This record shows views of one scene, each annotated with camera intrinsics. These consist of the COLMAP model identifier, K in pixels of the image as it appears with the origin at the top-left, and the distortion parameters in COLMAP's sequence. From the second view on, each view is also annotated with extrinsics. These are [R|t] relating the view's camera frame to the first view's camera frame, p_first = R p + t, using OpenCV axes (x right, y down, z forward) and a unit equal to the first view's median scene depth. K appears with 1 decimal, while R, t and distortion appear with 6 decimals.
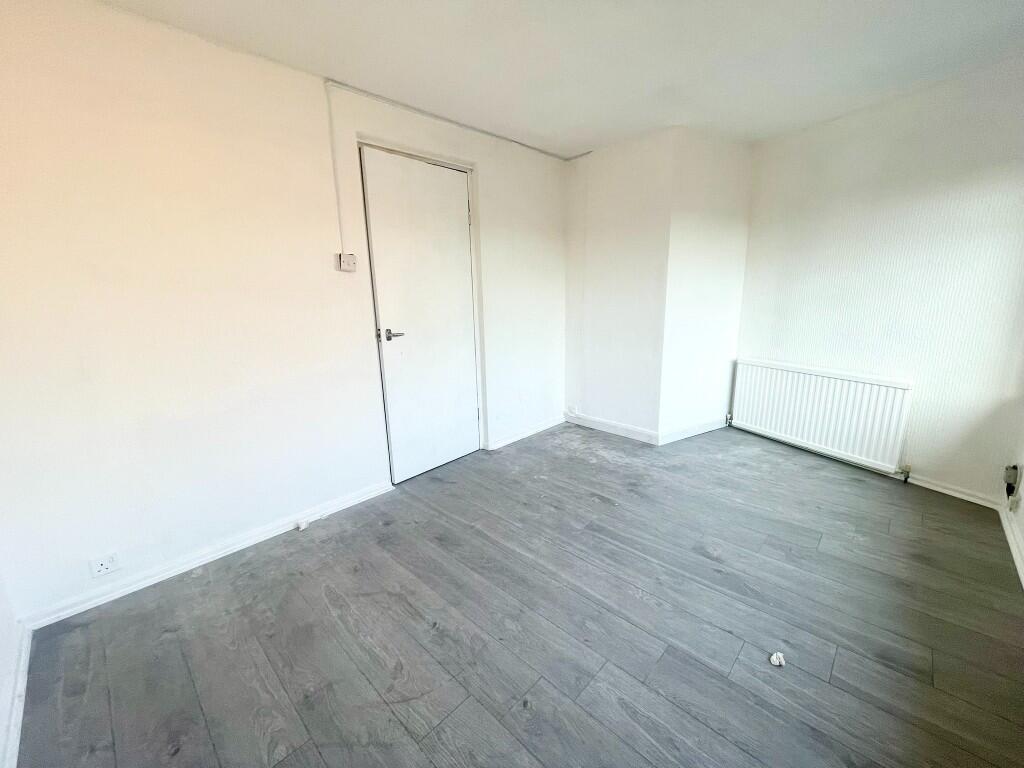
lens RADIAL K [[415.9, 0, 512.8], [0, 415.9, 385.1], [0, 0, 1]] dist [-0.000021, 0.000797]
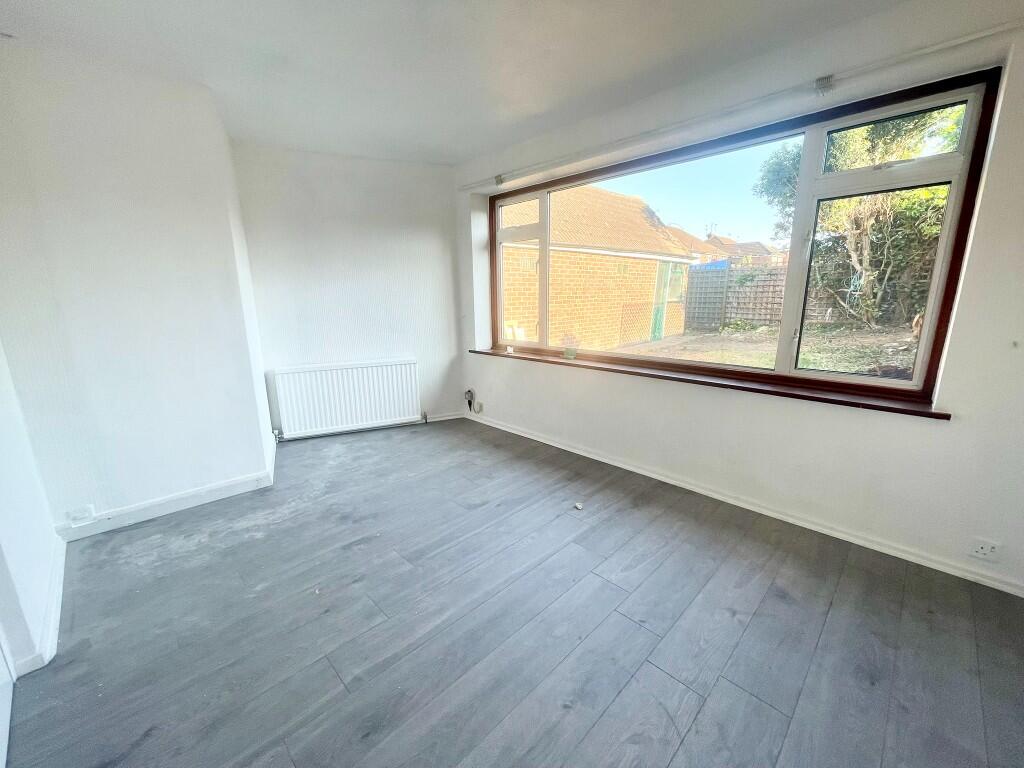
lens RADIAL K [[415.9, 0, 512.8], [0, 415.9, 385.1], [0, 0, 1]] dist [-0.000021, 0.000797]
pose [[0.026903, -0.197030, 0.980028, -0.494135], [0.232986, 0.954619, 0.185526, -0.103283], [-0.972108, 0.223341, 0.071588, 0.531231]]
